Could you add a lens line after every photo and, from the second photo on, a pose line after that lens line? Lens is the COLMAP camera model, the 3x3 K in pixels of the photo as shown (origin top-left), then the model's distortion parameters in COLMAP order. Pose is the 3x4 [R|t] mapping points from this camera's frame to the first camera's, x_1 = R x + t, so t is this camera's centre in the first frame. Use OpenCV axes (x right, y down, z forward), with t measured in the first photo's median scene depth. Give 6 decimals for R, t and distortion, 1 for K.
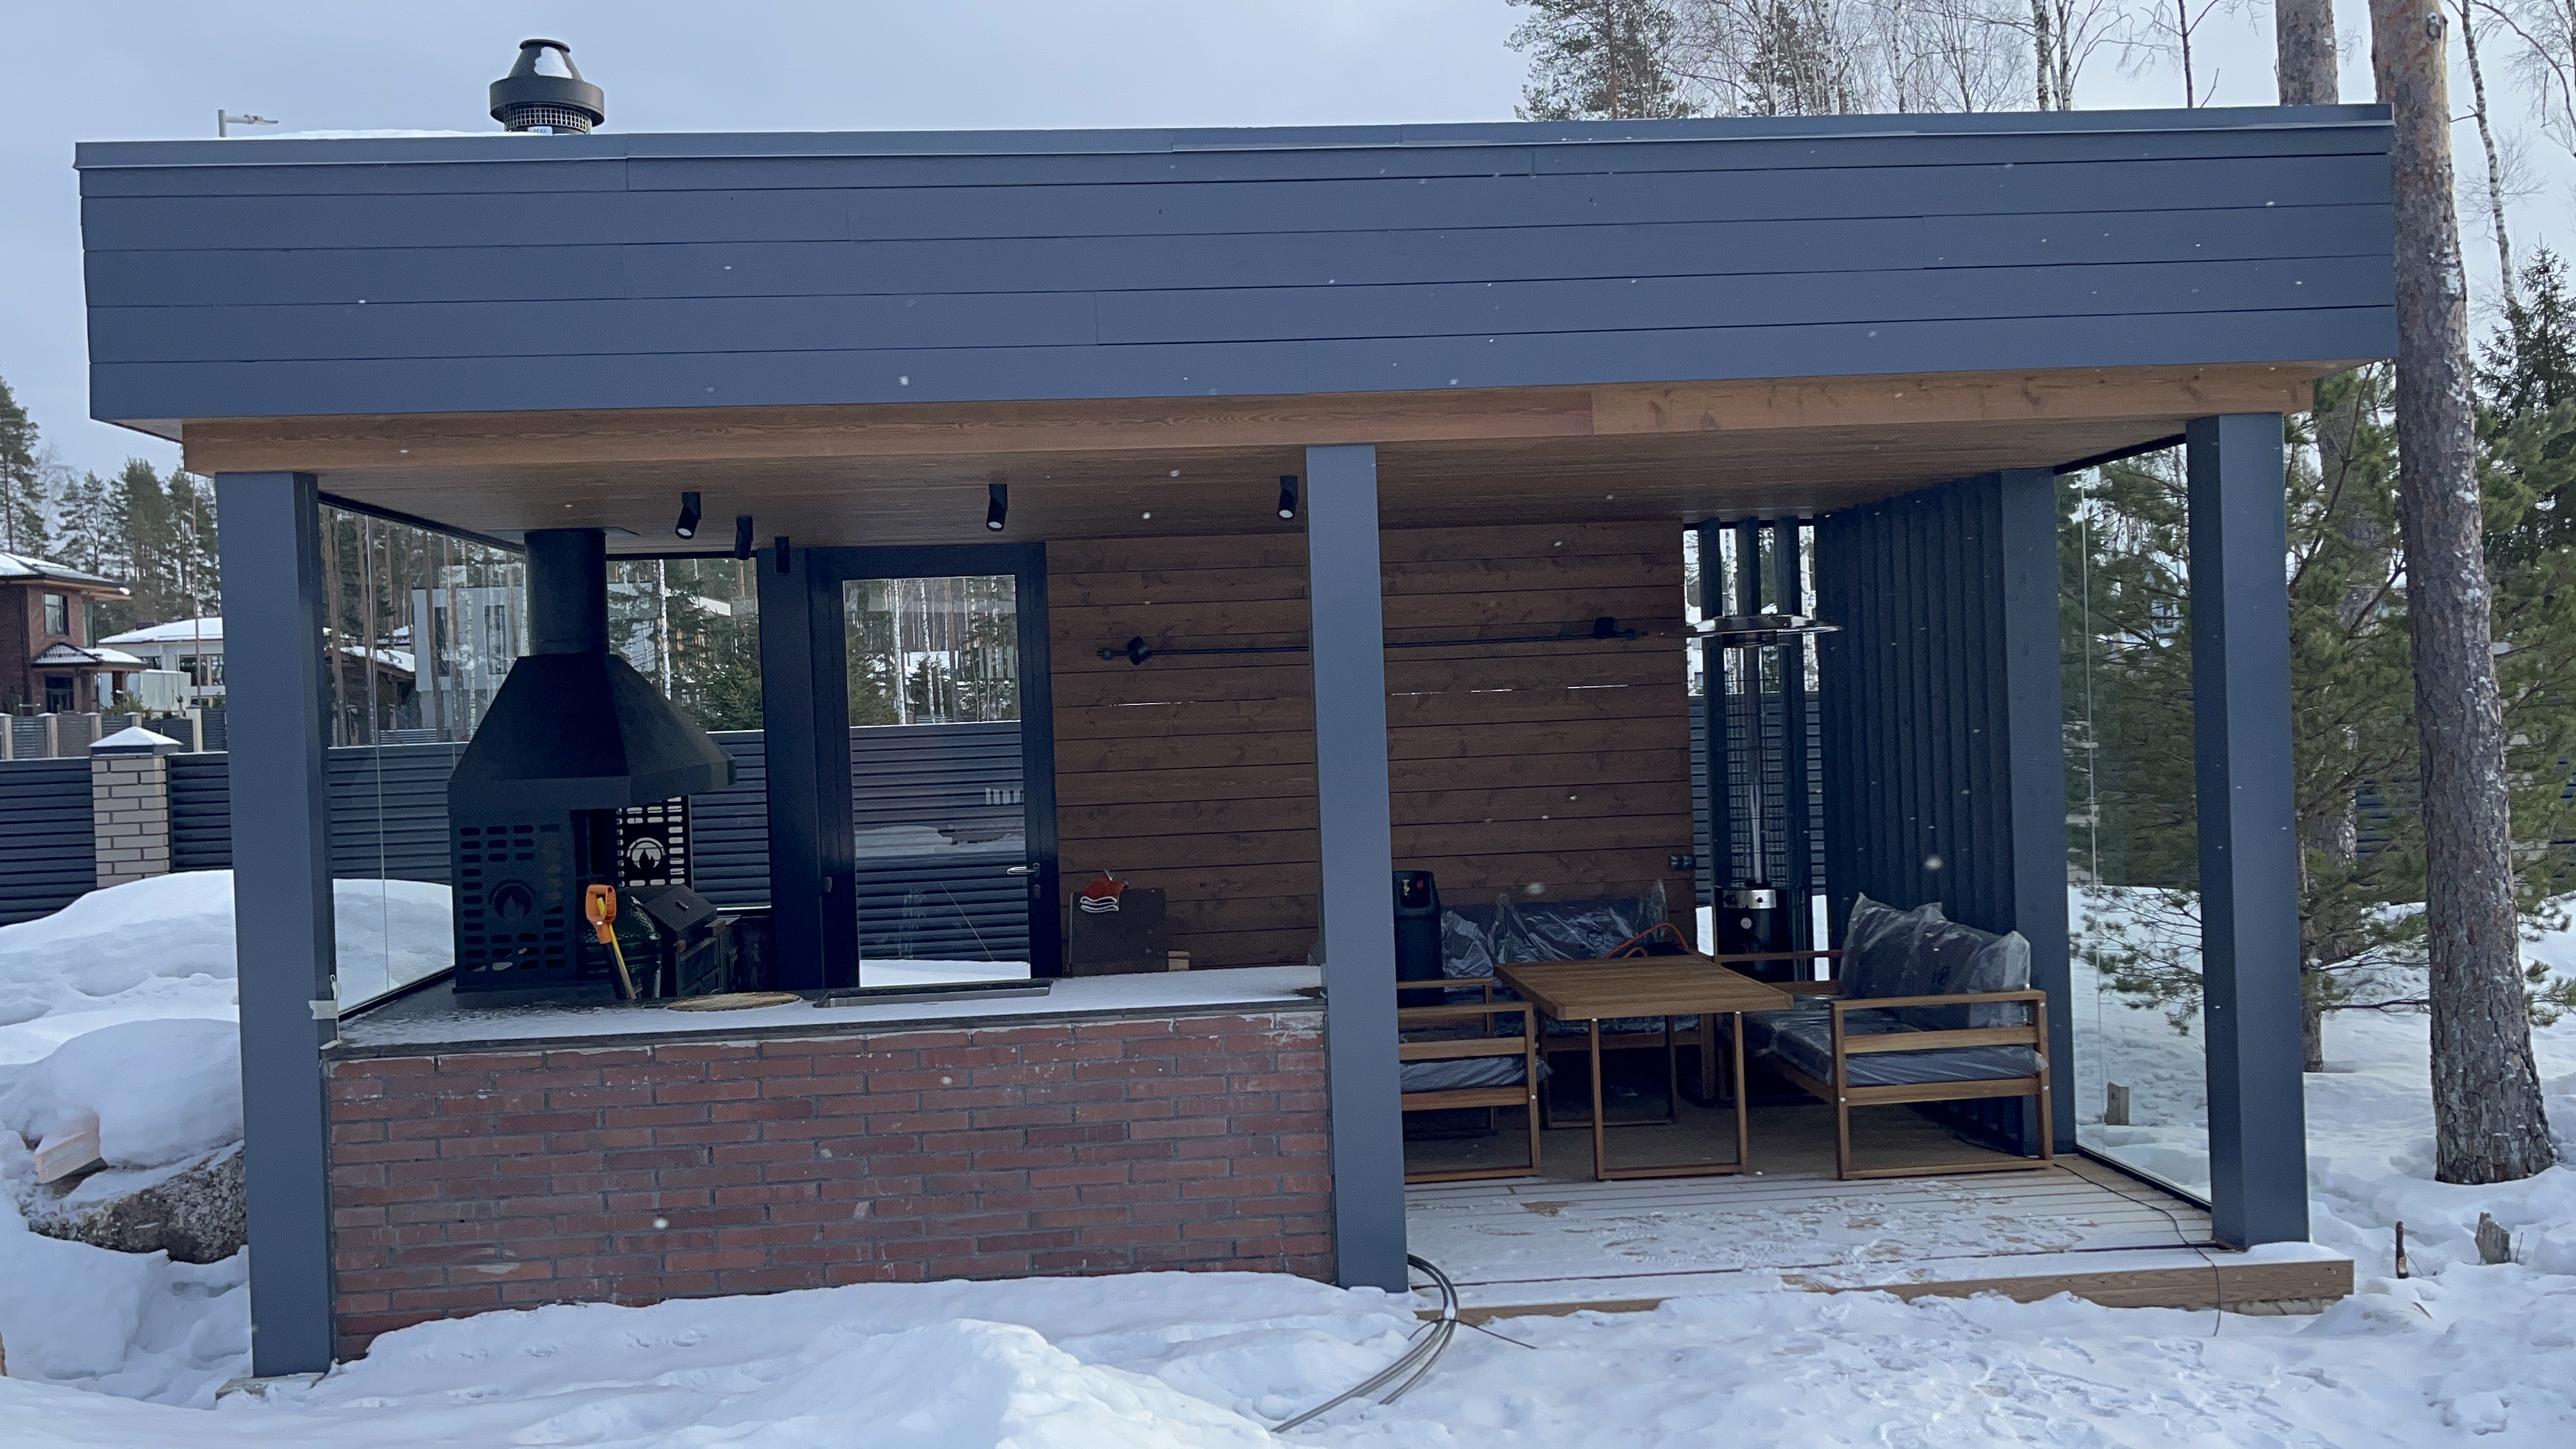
lens RADIAL K [[2211.4, 0, 1267.3], [0, 2211.4, 717.1], [0, 0, 1]] dist [0.086604, -0.082408]
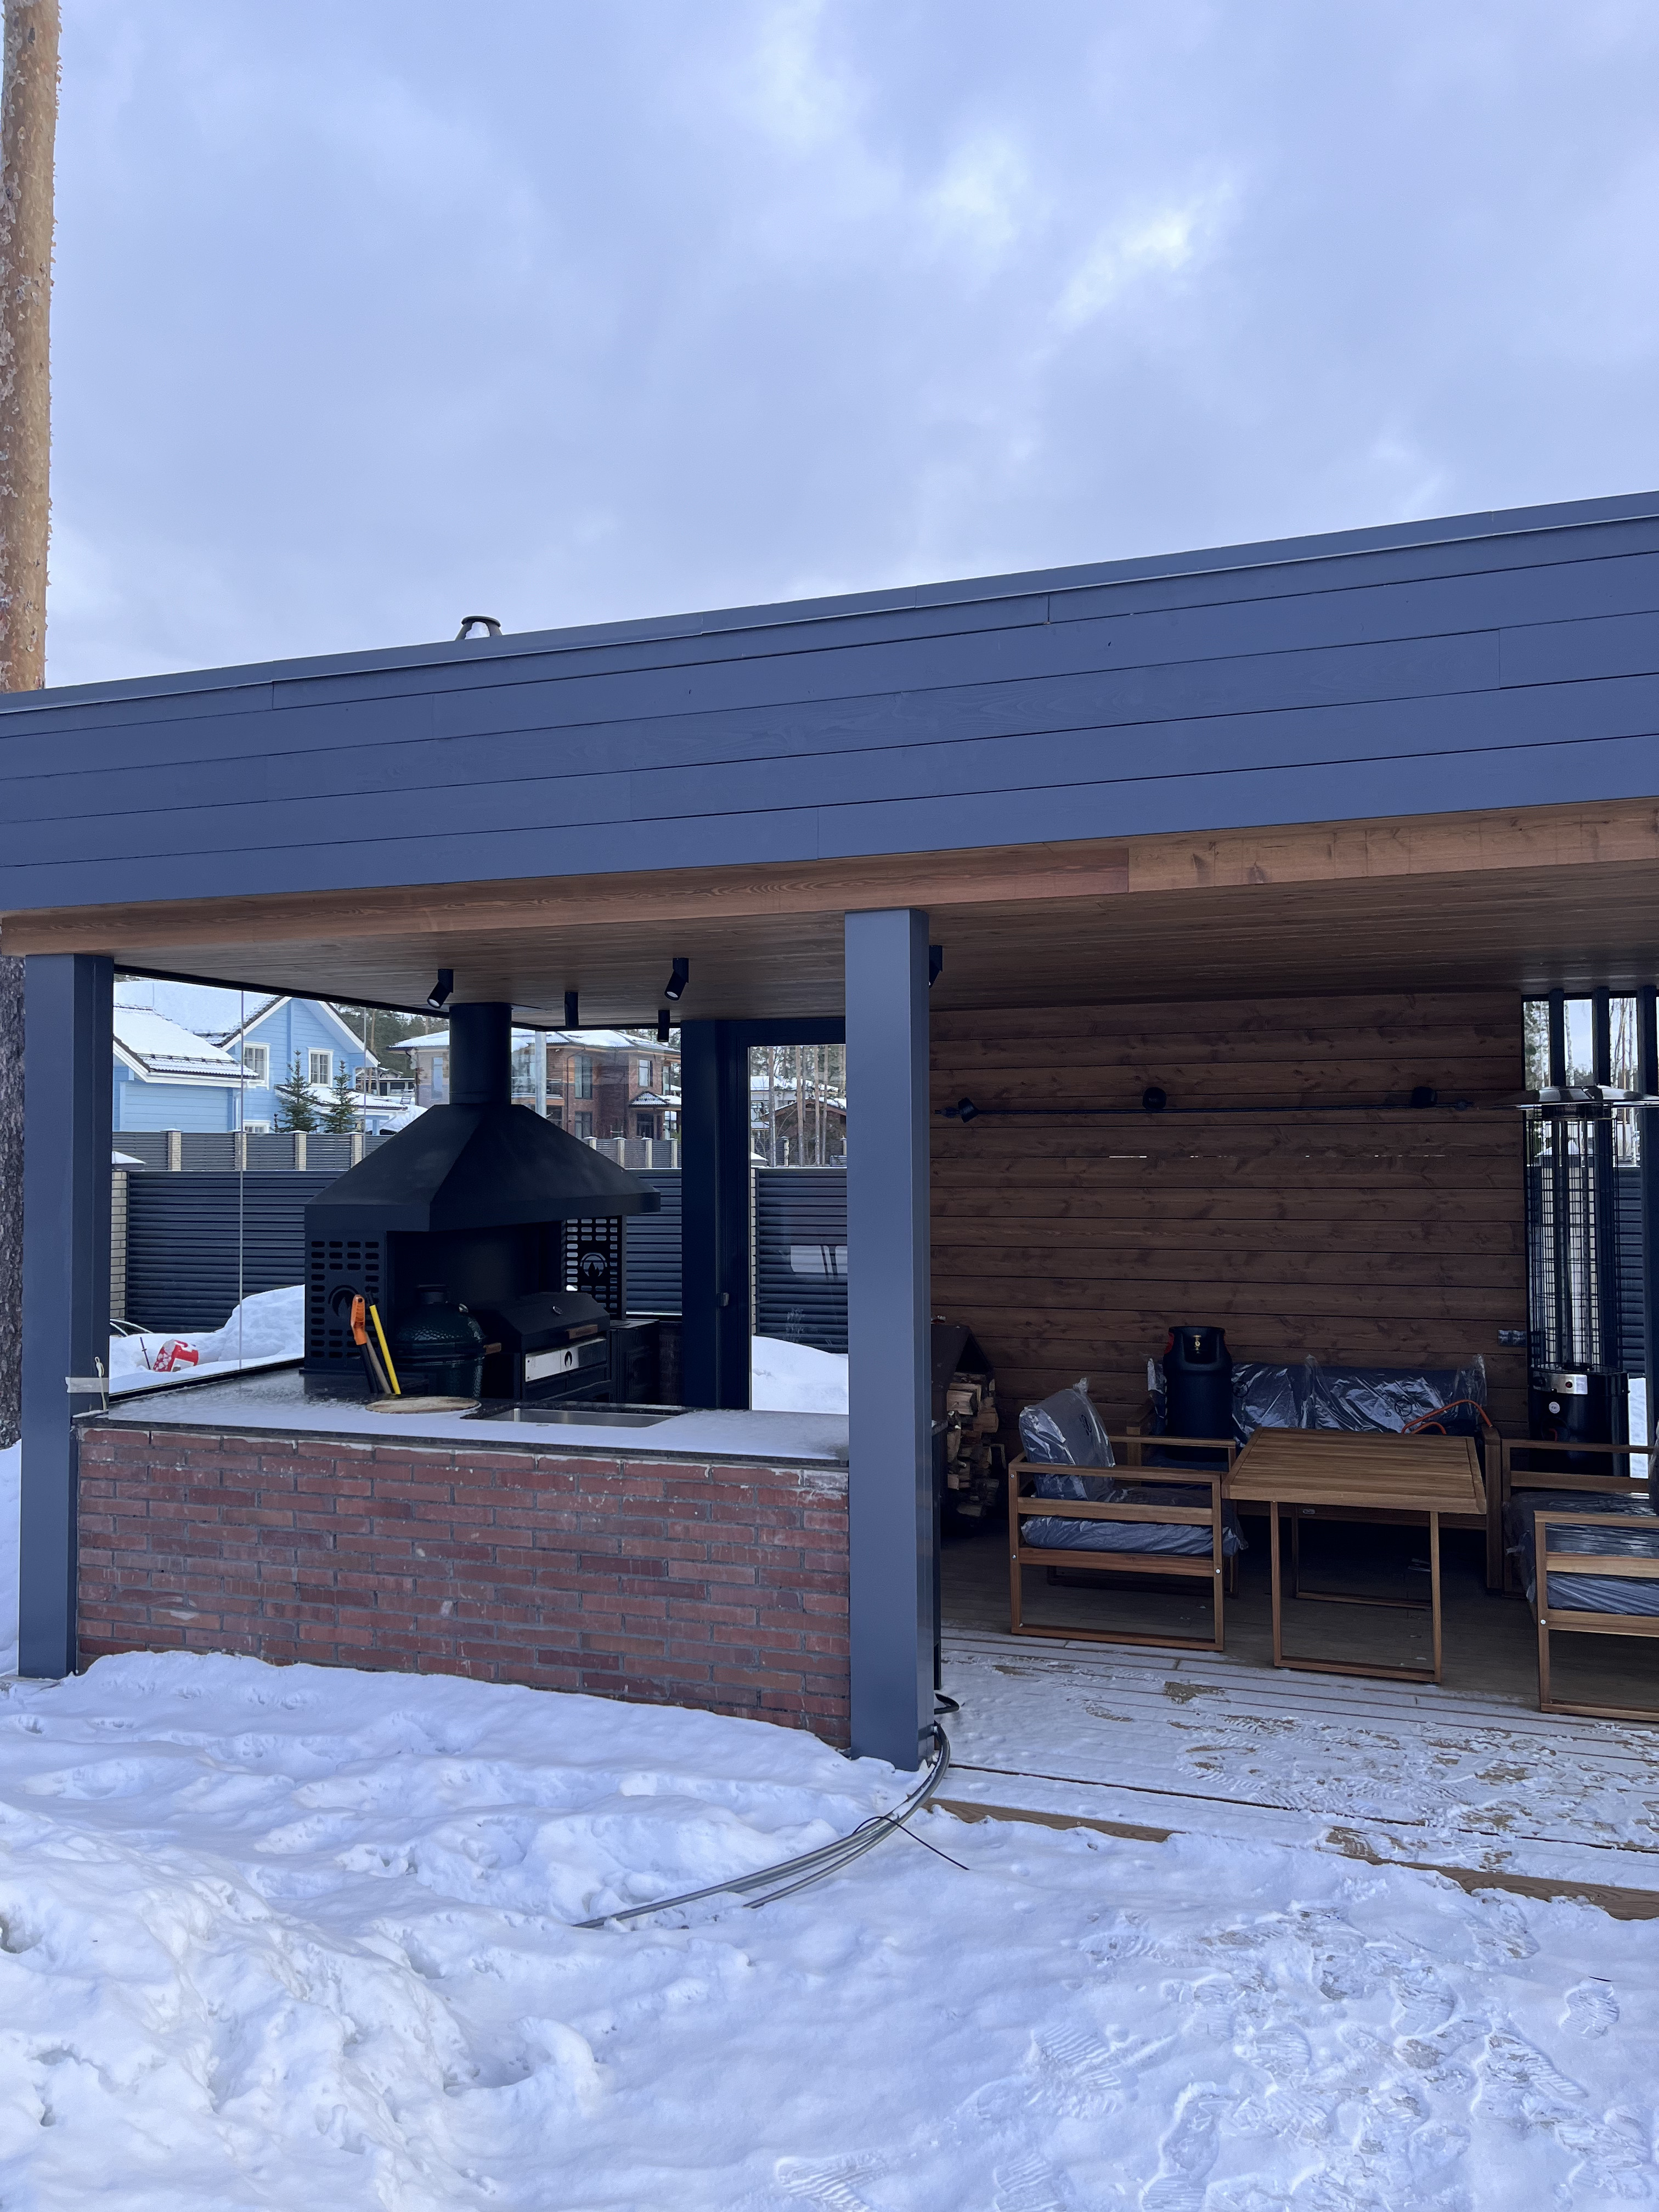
lens RADIAL K [[1644.7, 0, 830.1], [0, 1644.7, 1109.5], [0, 0, 1]] dist [0.067678, -0.065772]
pose [[0.913685, 0.021357, -0.405862, 0.259646], [-0.032557, 0.999255, -0.020710, -0.012976], [0.405118, 0.032136, 0.913700, 0.252567]]
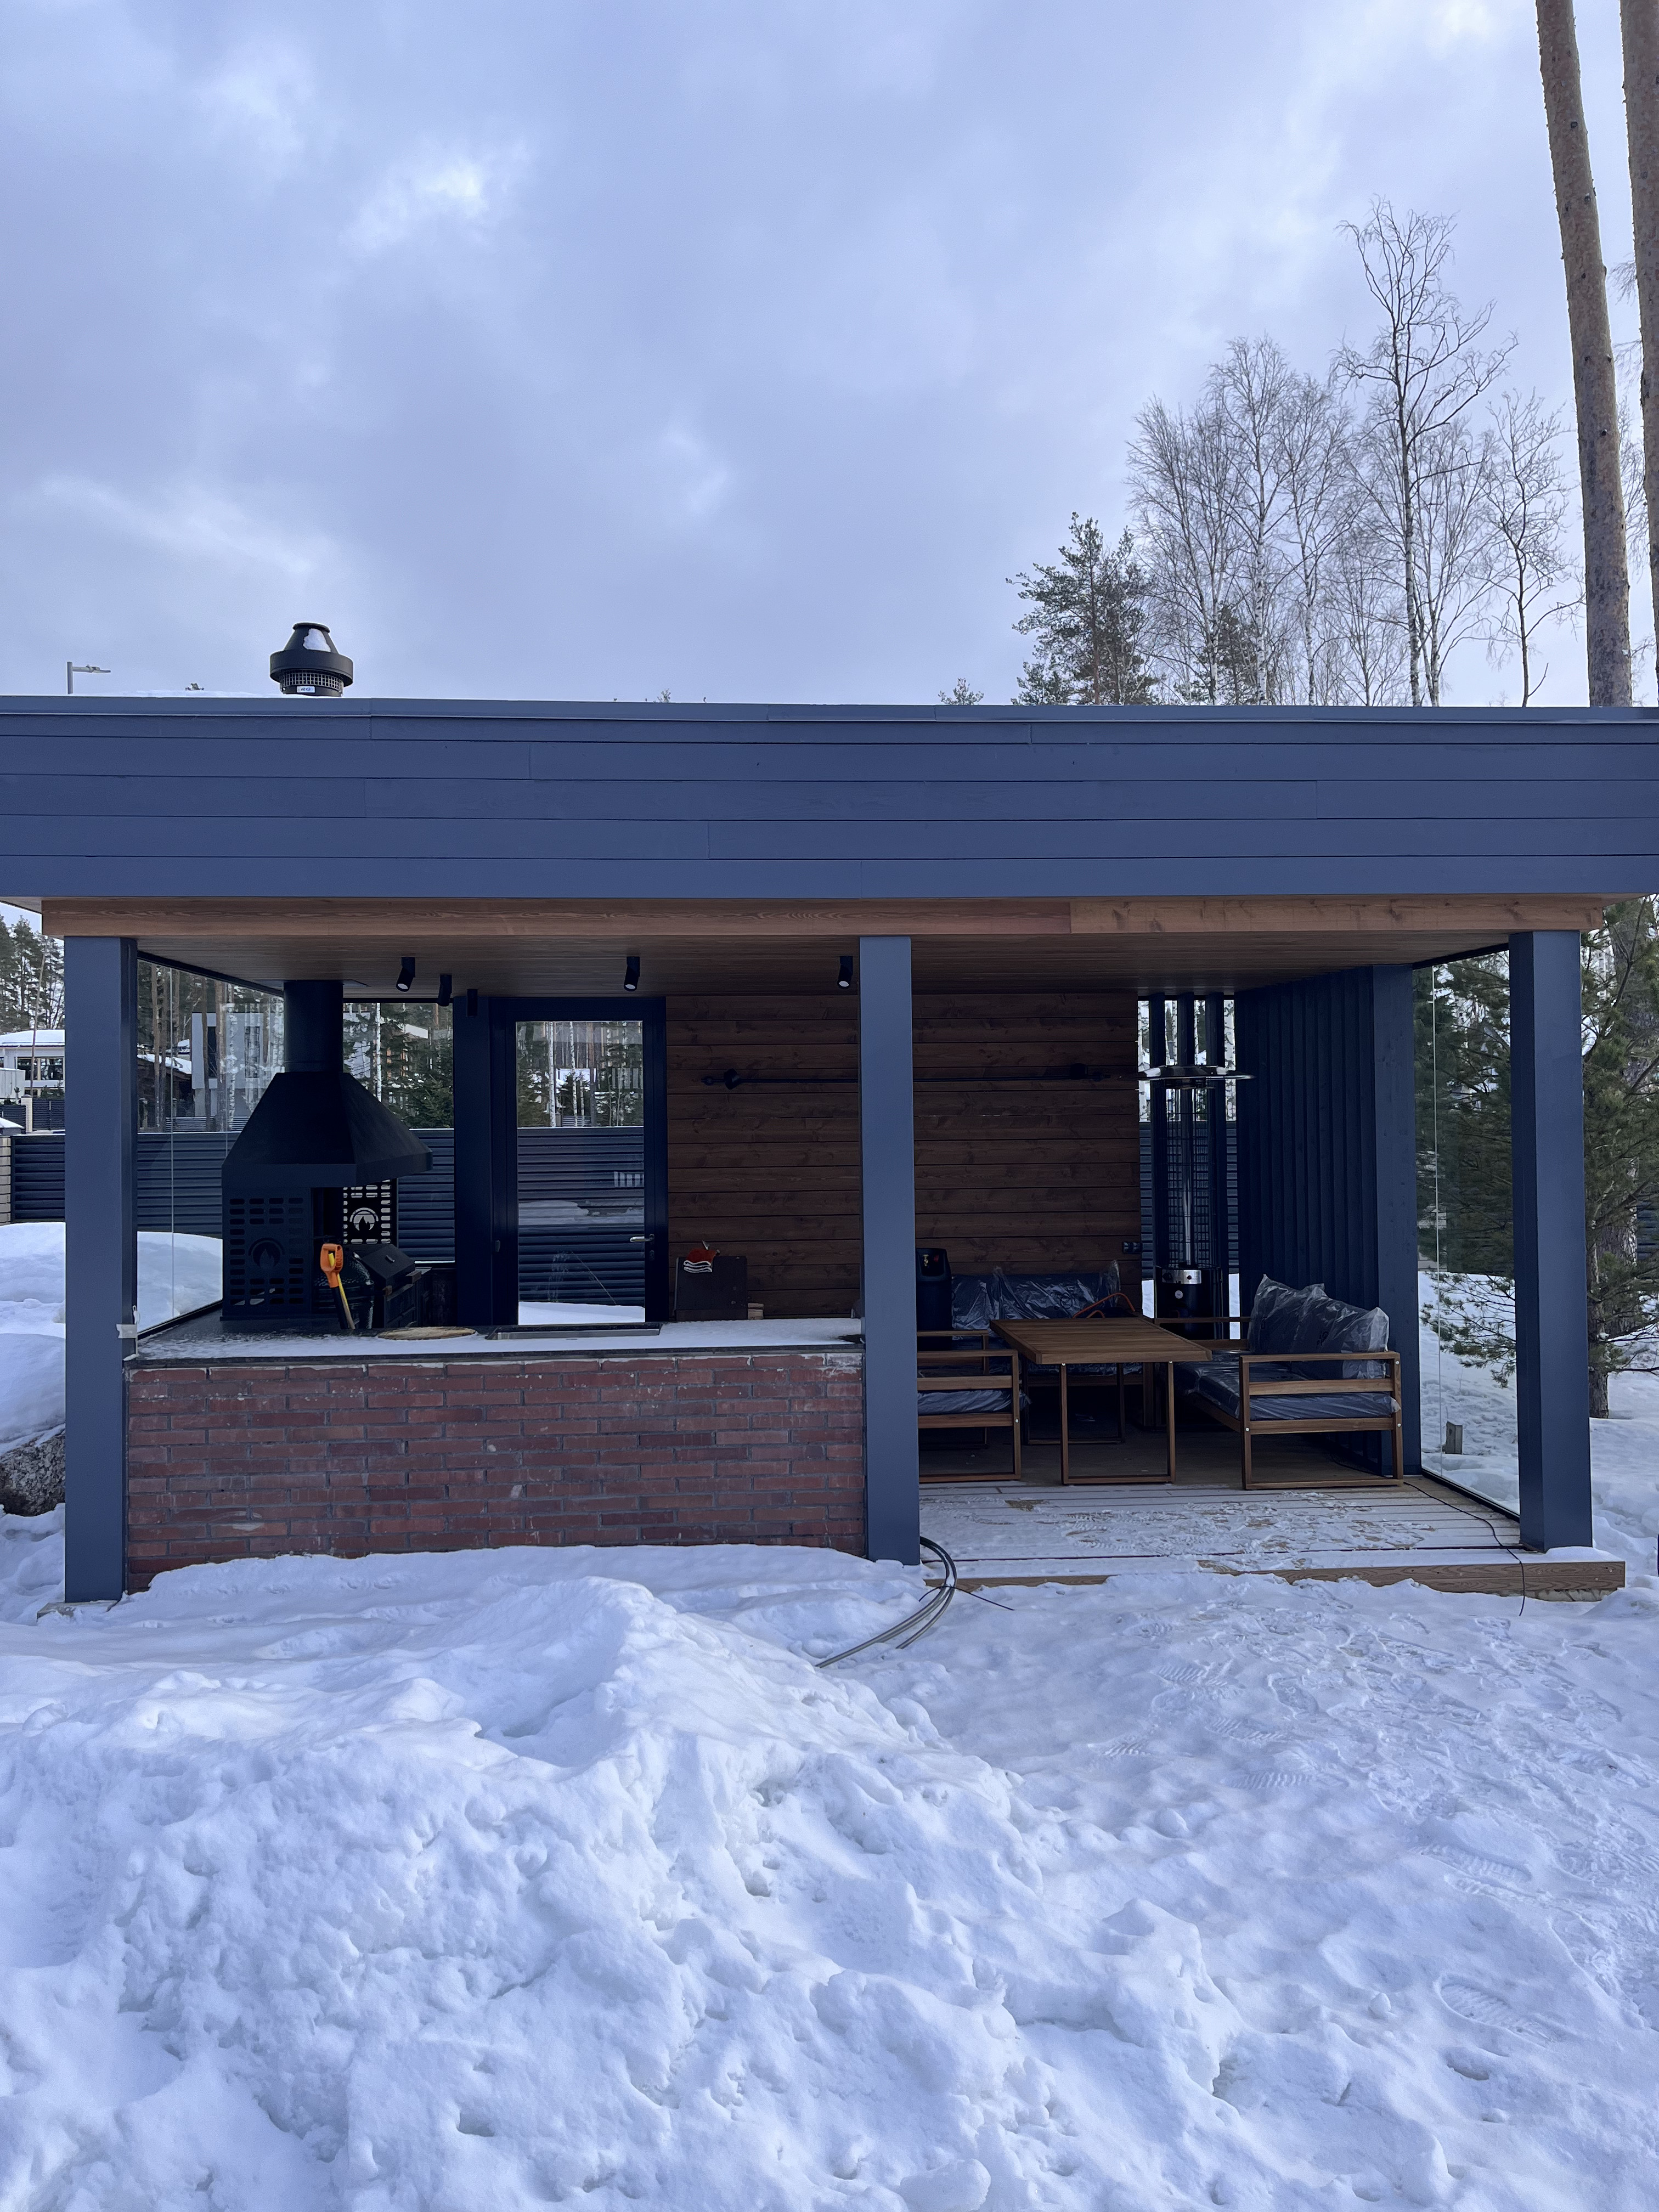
lens RADIAL K [[1658.9, 0, 810.8], [0, 1658.9, 1076.3], [0, 0, 1]] dist [0.077321, -0.069578]
pose [[0.999590, 0.026949, -0.009622, -0.000583], [-0.027212, 0.999229, -0.028312, -0.005096], [0.008851, 0.028562, 0.999553, -0.014968]]
